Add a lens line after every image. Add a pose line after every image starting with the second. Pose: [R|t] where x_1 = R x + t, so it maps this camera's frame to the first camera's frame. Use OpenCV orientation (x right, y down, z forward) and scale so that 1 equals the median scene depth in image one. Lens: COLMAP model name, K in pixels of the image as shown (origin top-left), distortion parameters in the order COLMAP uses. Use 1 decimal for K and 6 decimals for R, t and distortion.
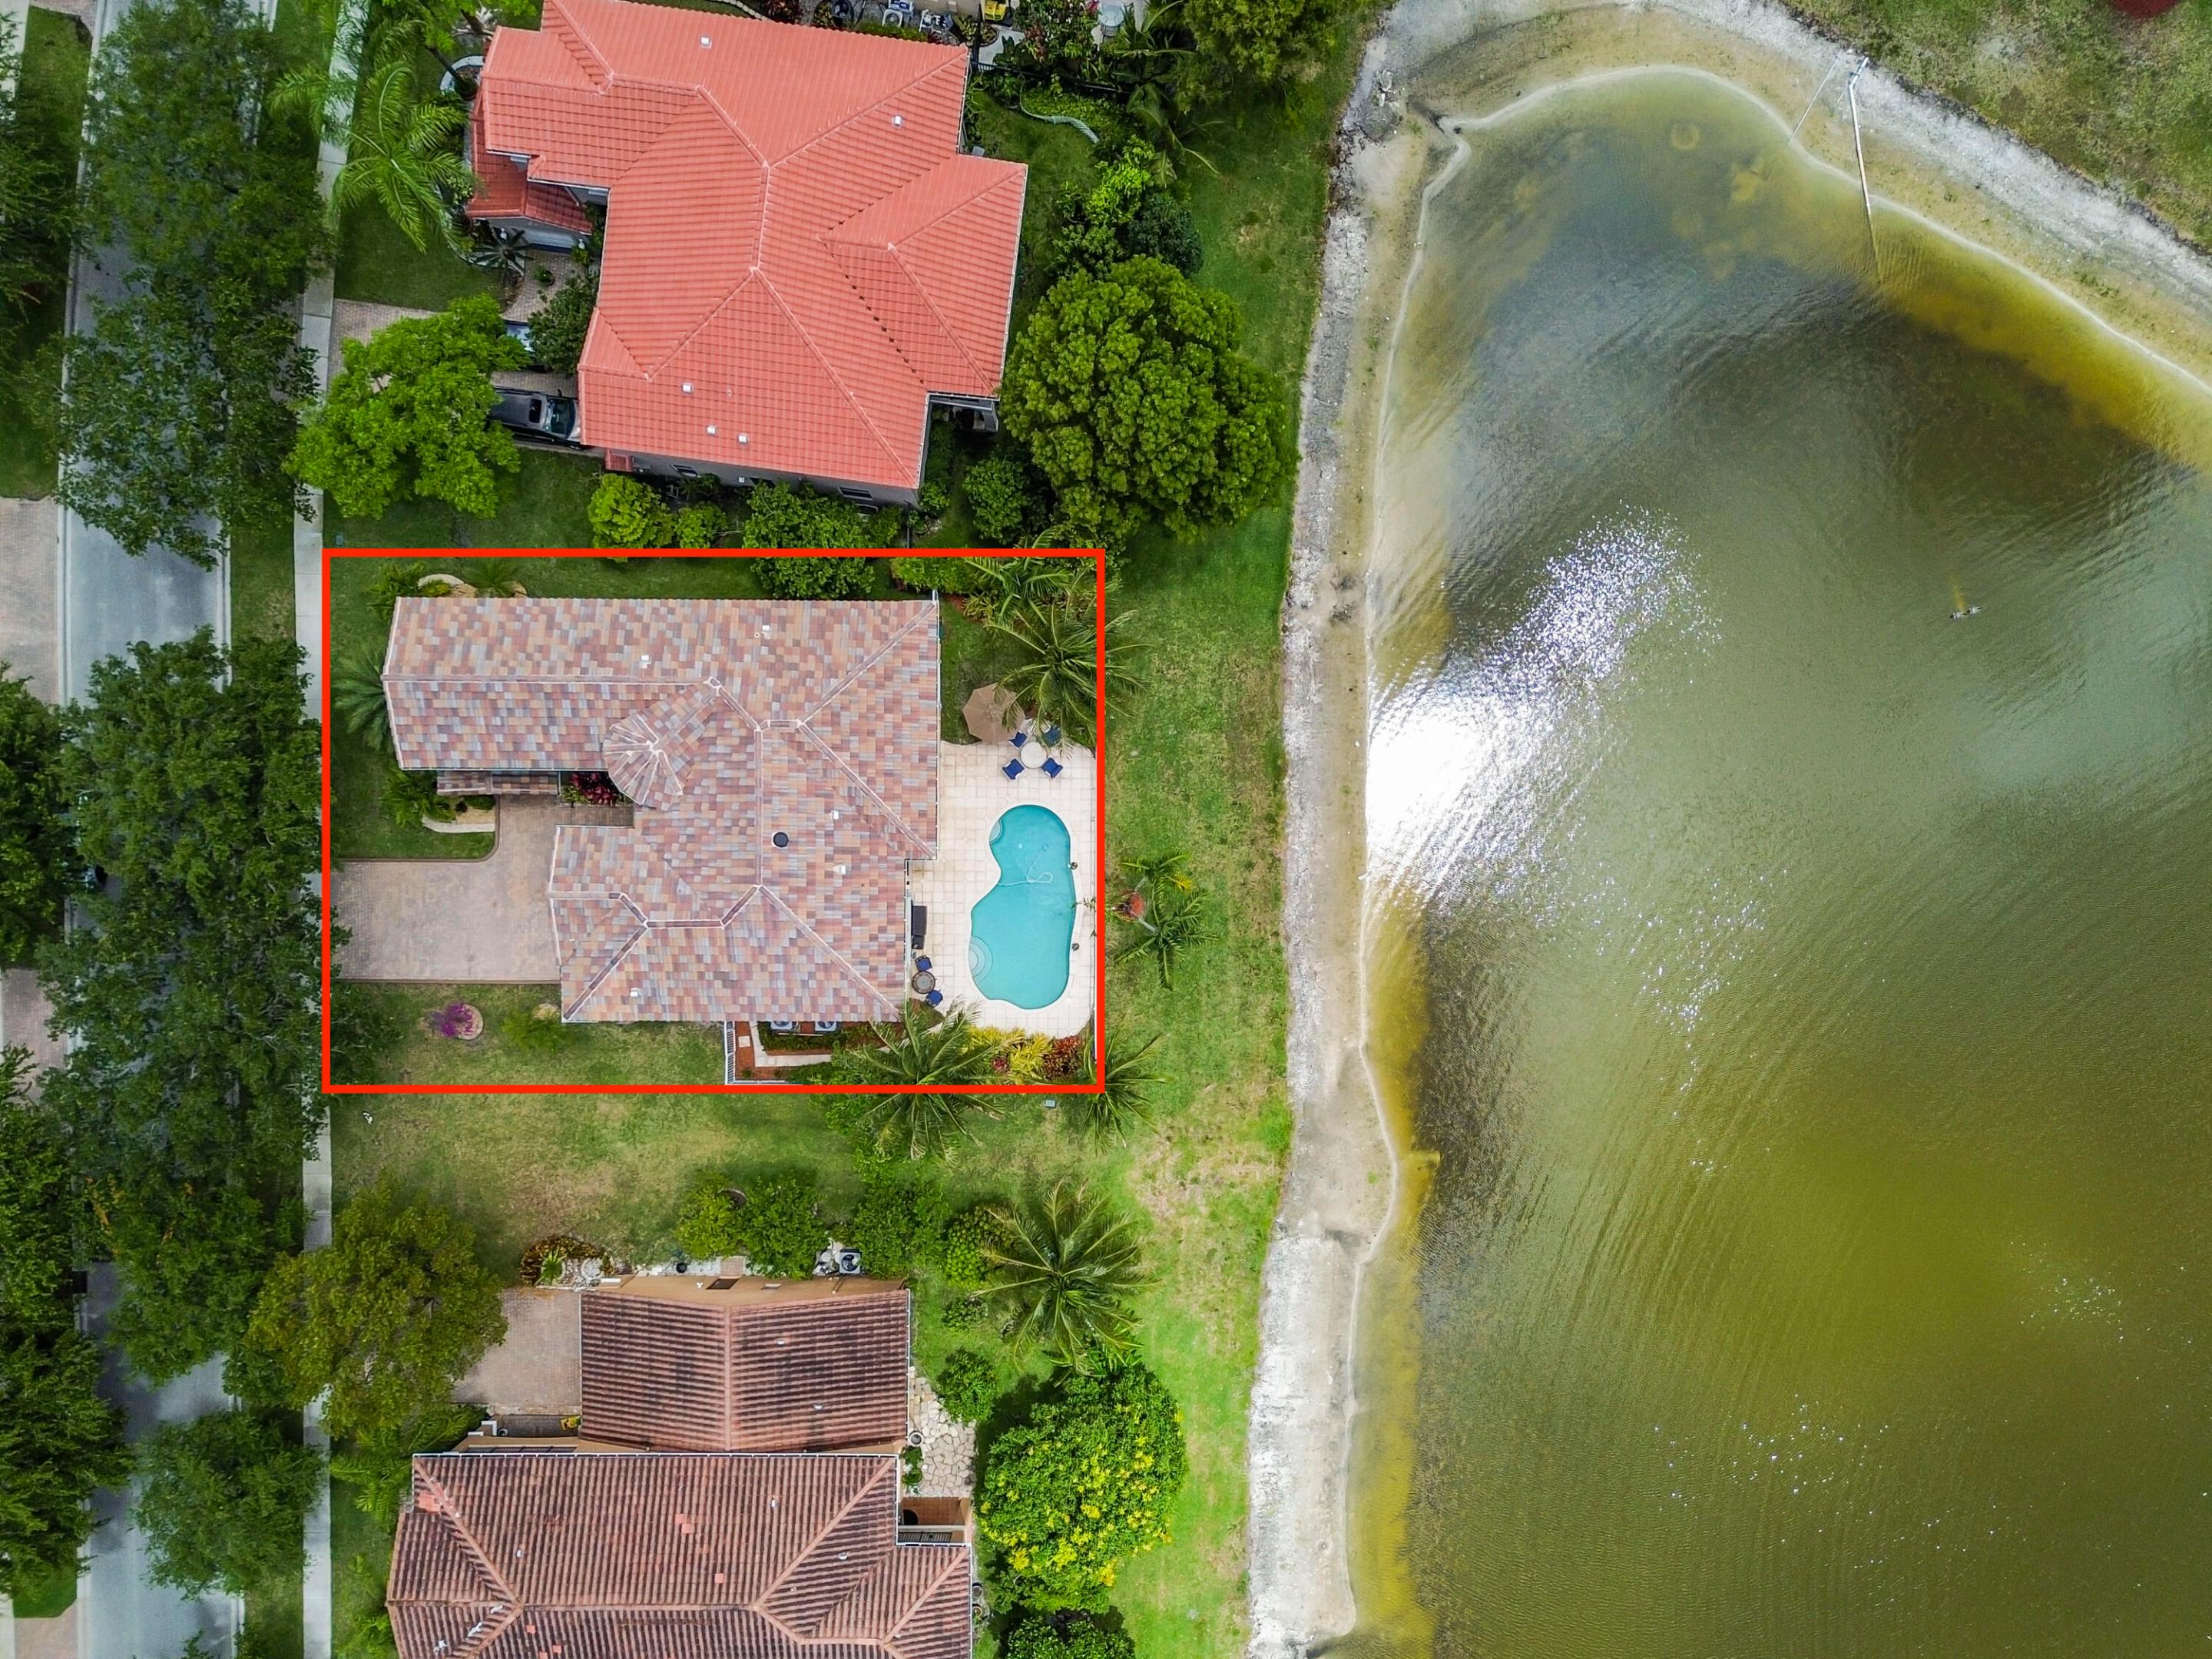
lens RADIAL K [[1519.8, 0, 1103.9], [0, 1519.8, 842.1], [0, 0, 1]] dist [-0.000978, -0.001583]
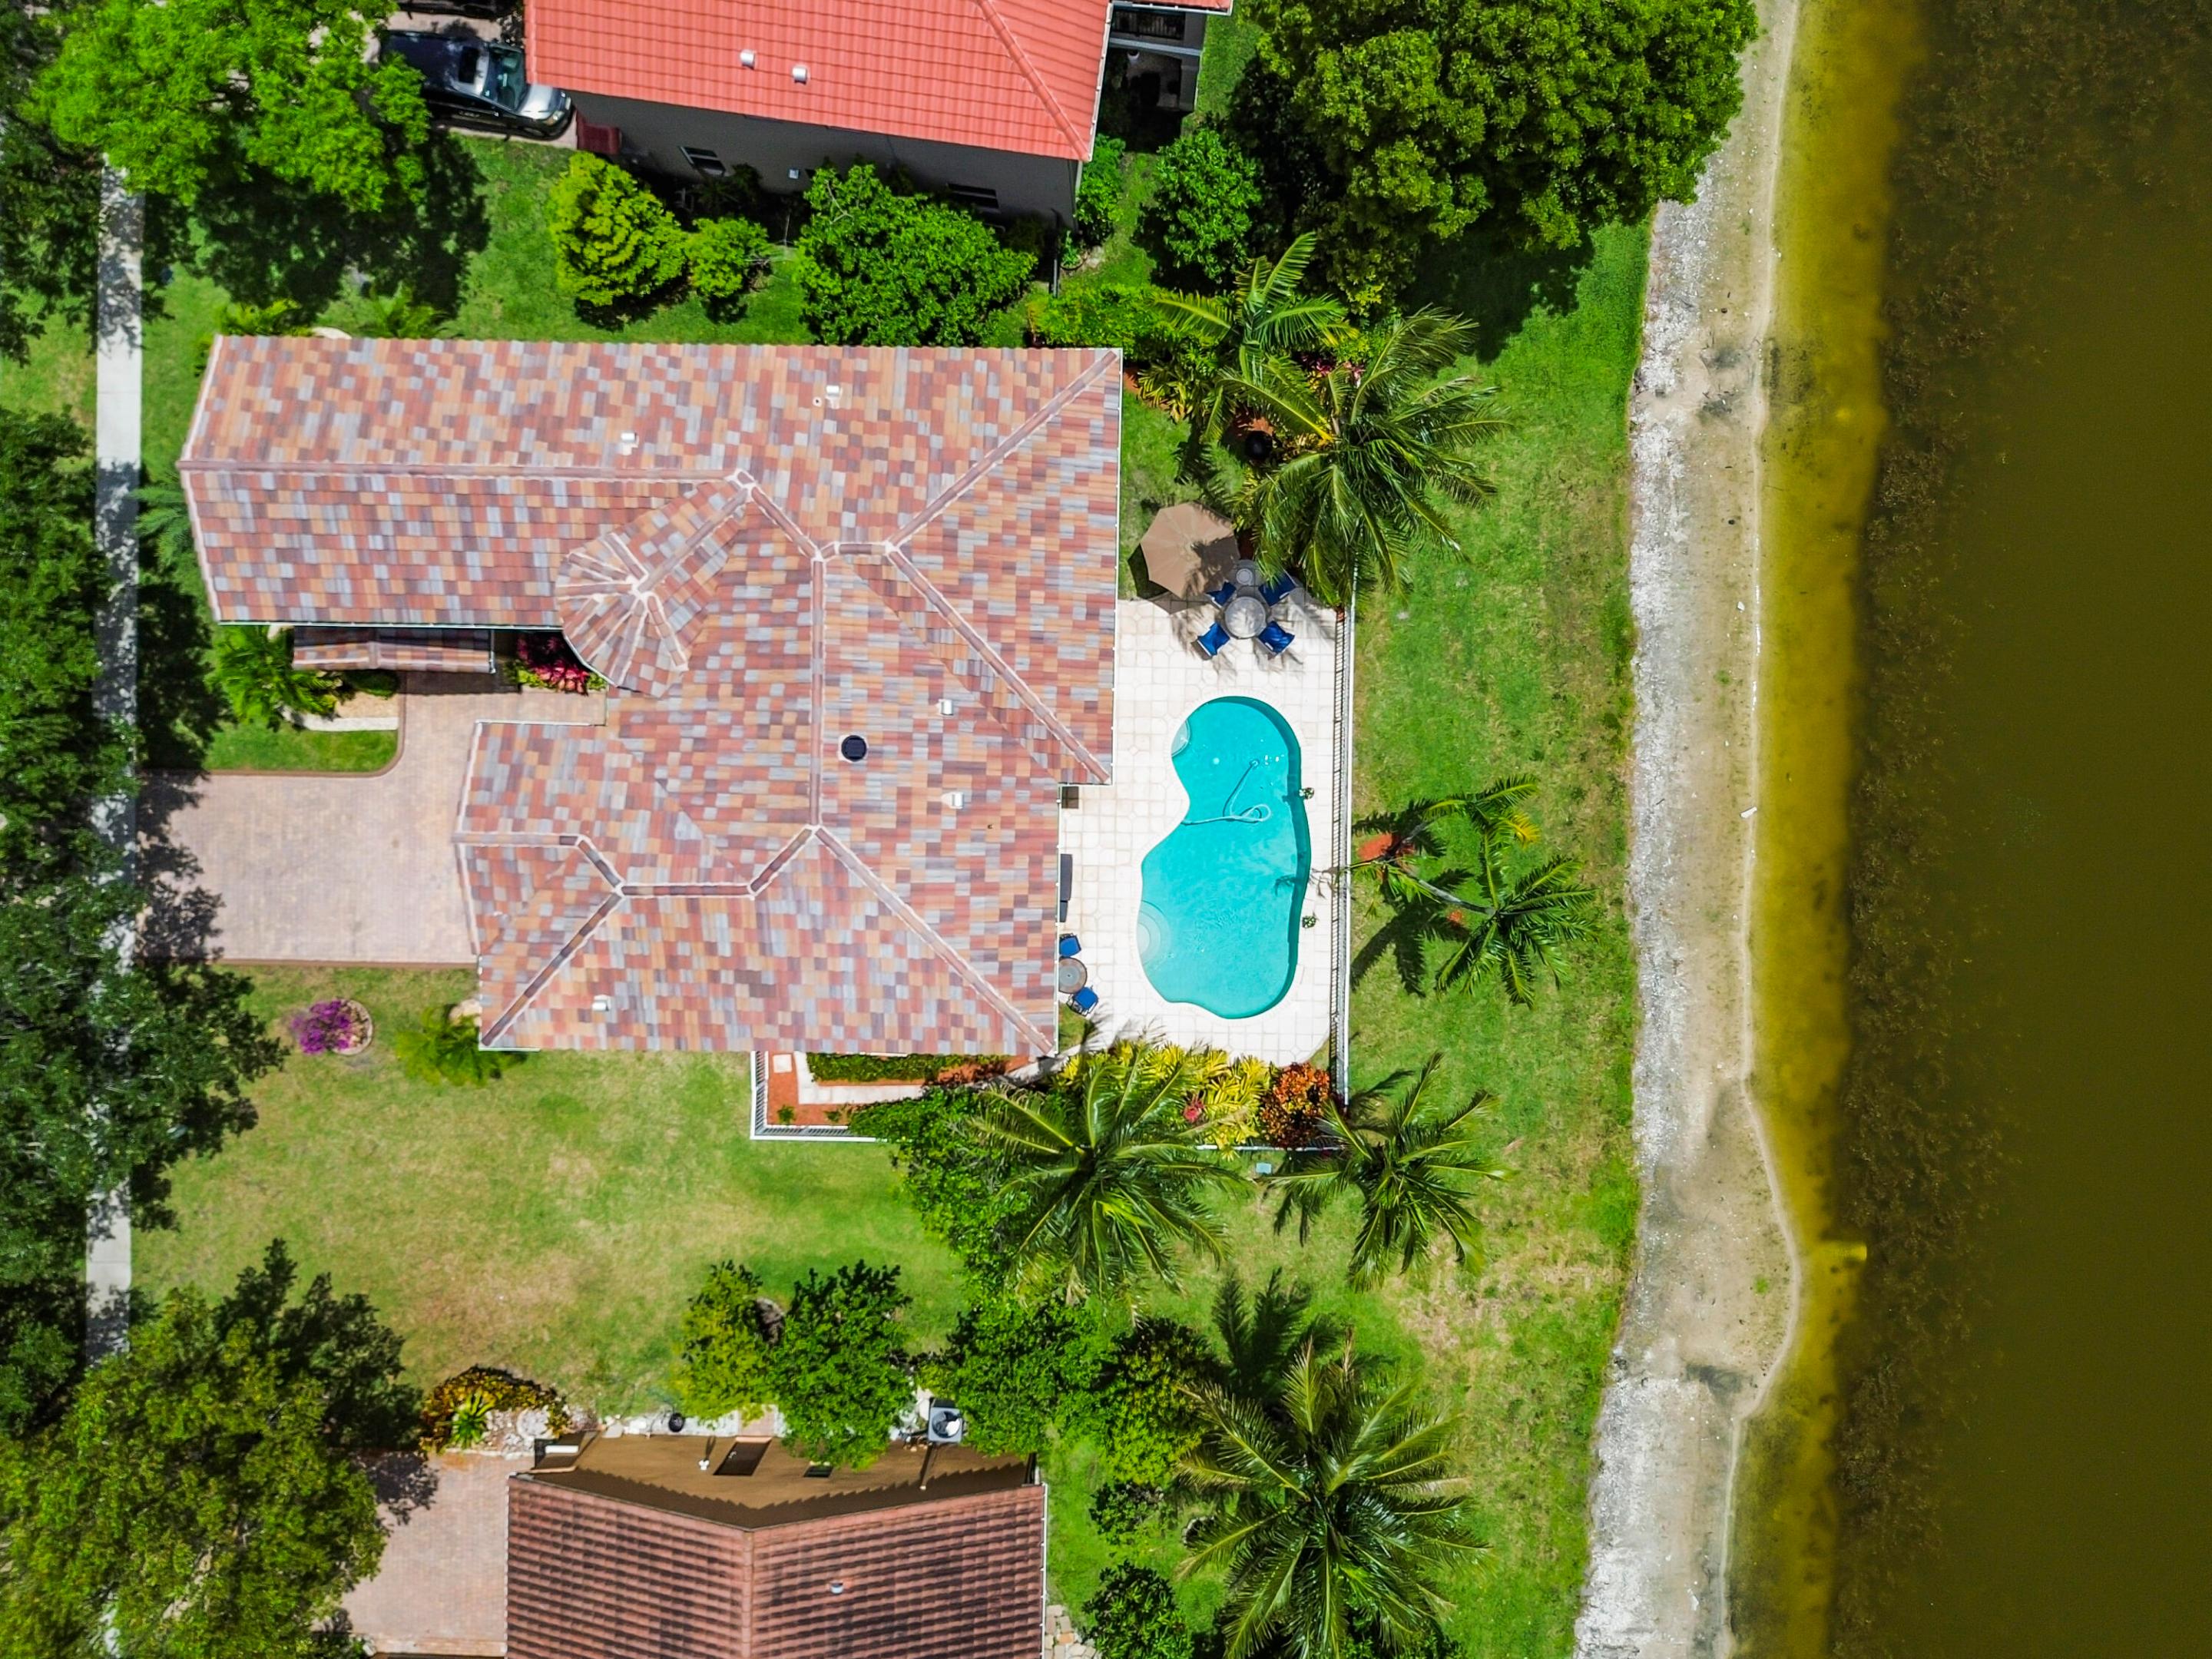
lens RADIAL K [[1519.8, 0, 1134.4], [0, 1519.8, 706.1], [0, 0, 1]] dist [-0.000978, -0.001583]
pose [[0.999951, 0.009884, 0.000973, -0.094060], [-0.009854, 0.999590, -0.026900, -0.002580], [-0.001238, 0.026889, 0.999638, 0.370979]]
